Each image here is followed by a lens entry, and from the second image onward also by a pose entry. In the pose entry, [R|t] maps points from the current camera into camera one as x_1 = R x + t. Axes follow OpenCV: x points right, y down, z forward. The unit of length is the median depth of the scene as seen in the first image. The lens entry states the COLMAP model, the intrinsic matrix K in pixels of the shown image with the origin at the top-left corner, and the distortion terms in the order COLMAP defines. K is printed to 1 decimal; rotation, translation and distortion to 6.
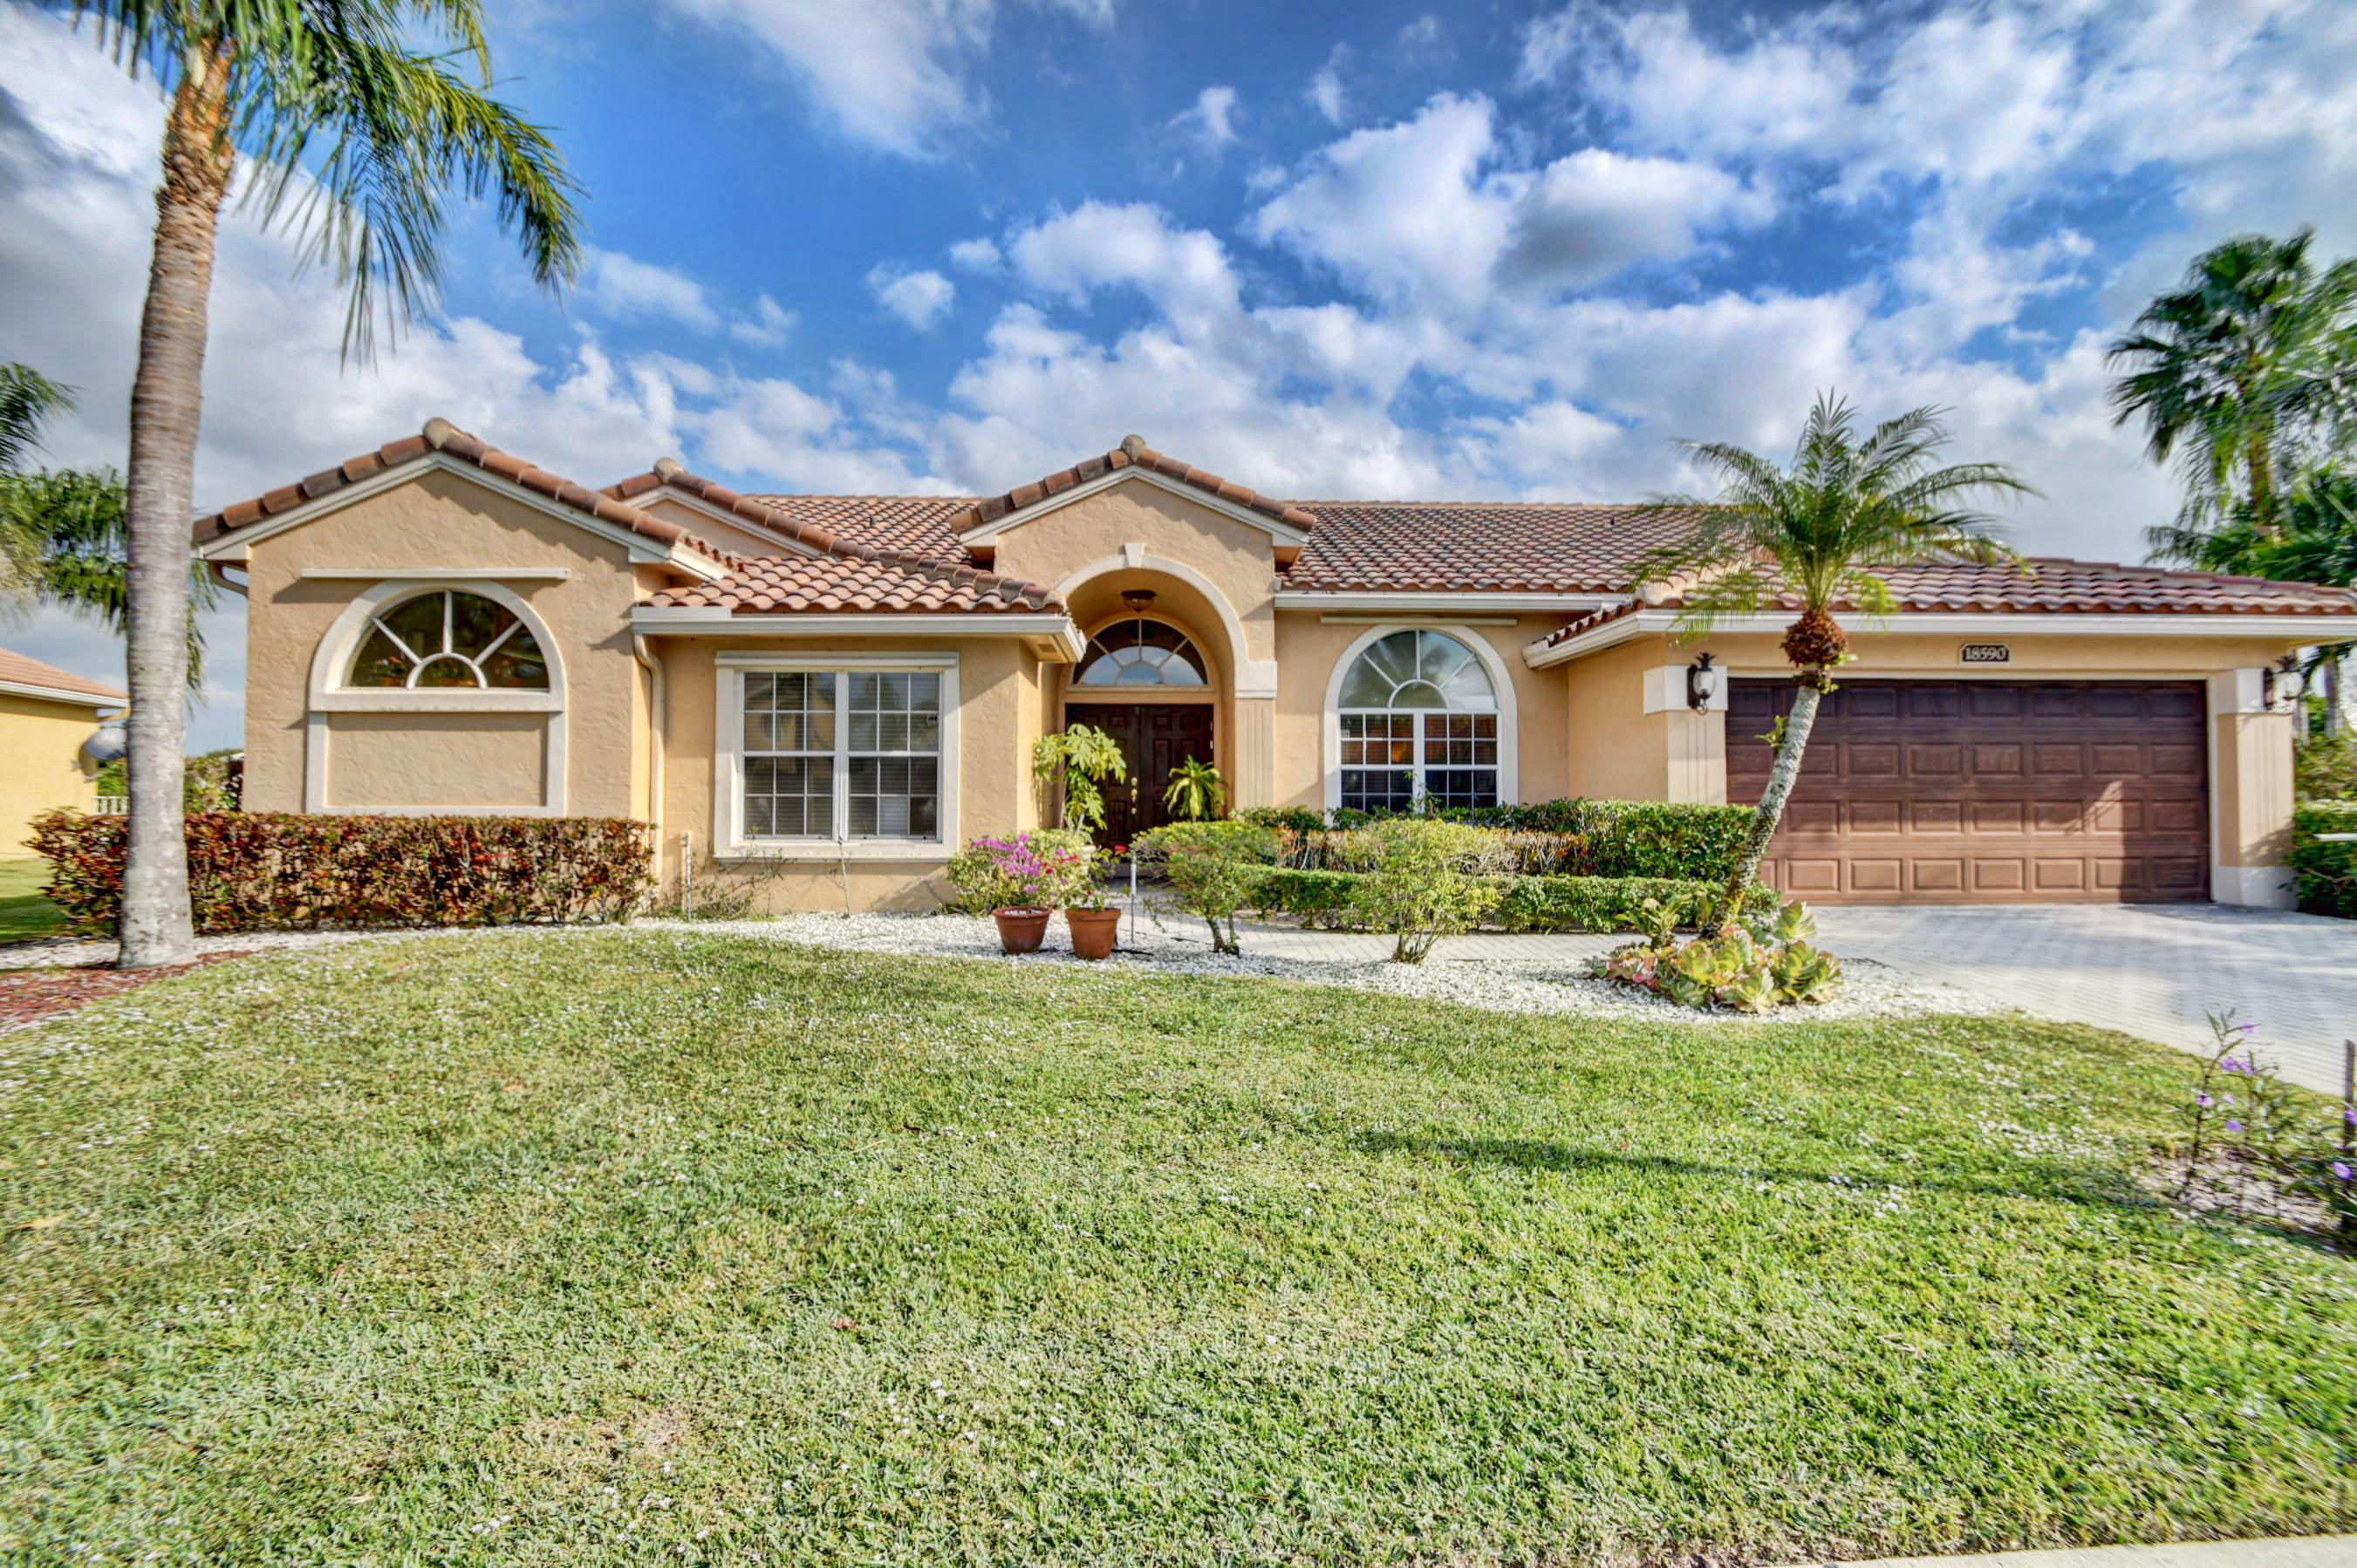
lens RADIAL K [[1008.4, 0, 1172.2], [0, 1008.4, 775.0], [0, 0, 1]] dist [0.001496, -0.008772]
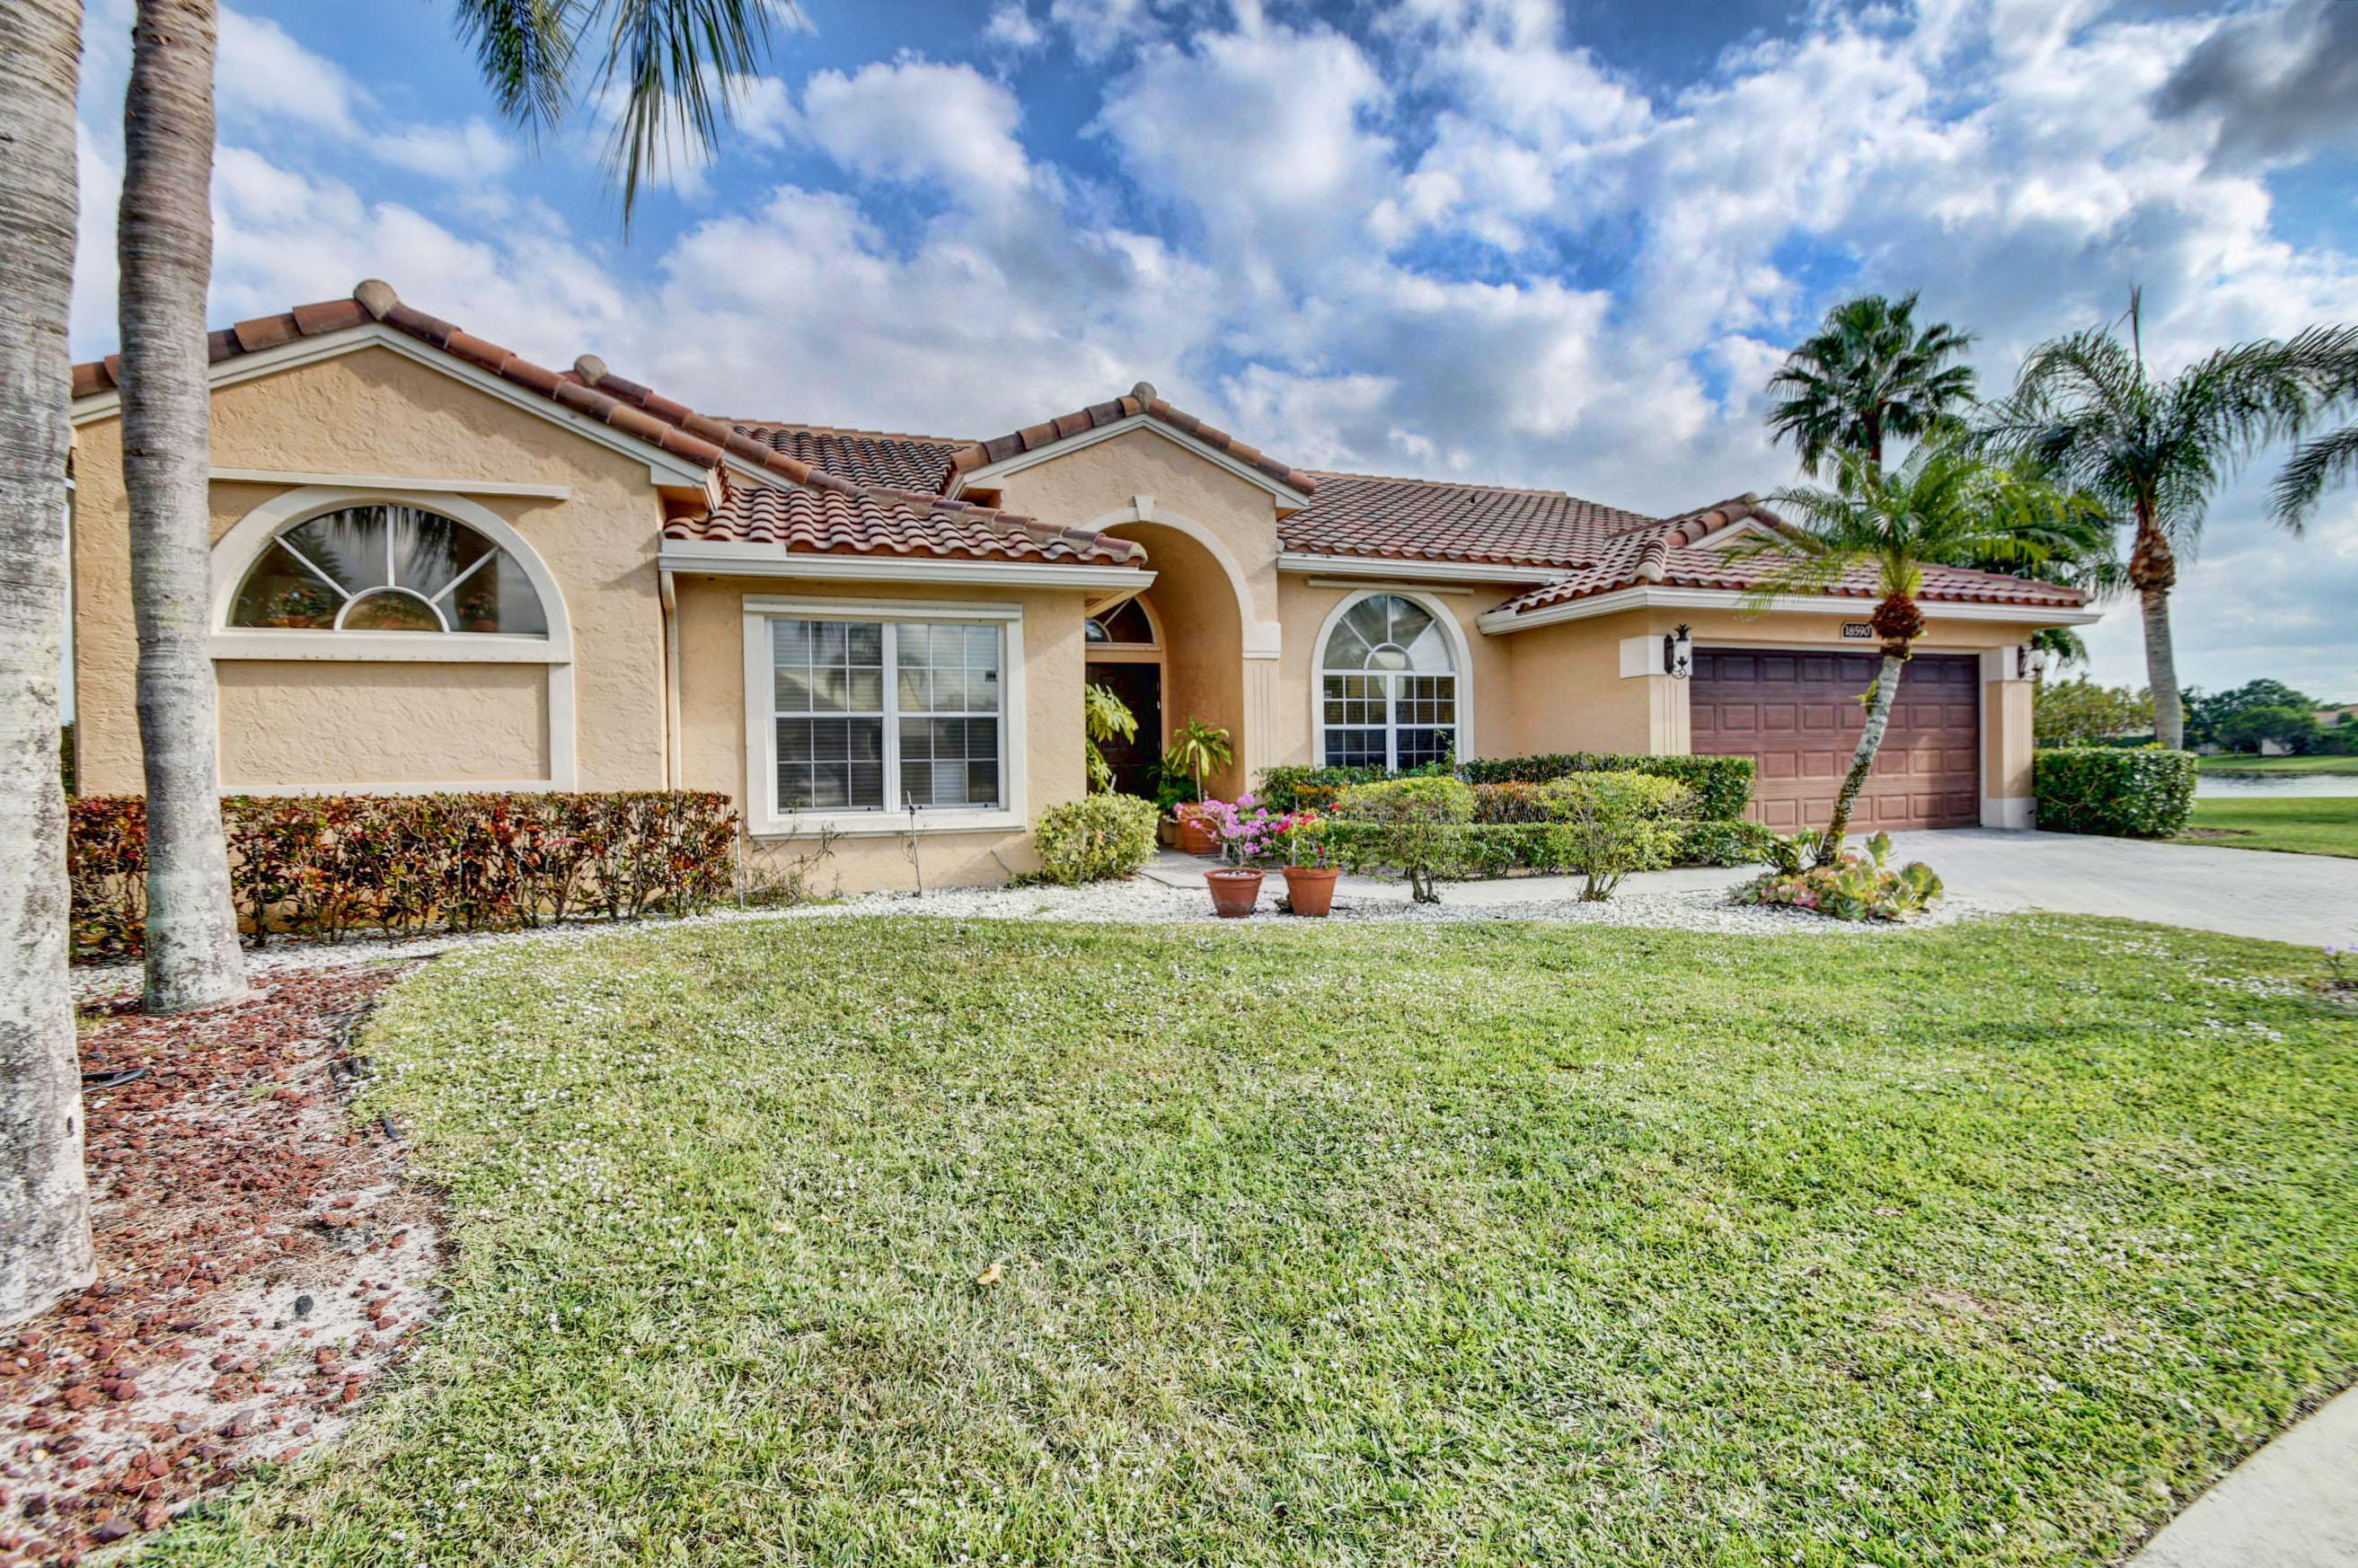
lens RADIAL K [[1043.4, 0, 1189.8], [0, 1043.4, 771.8], [0, 0, 1]] dist [0.003278, -0.011668]
pose [[0.949784, -0.019474, 0.312299, -0.364371], [0.009553, 0.999401, 0.033267, 0.001525], [-0.312760, -0.028613, 0.949401, 0.038778]]
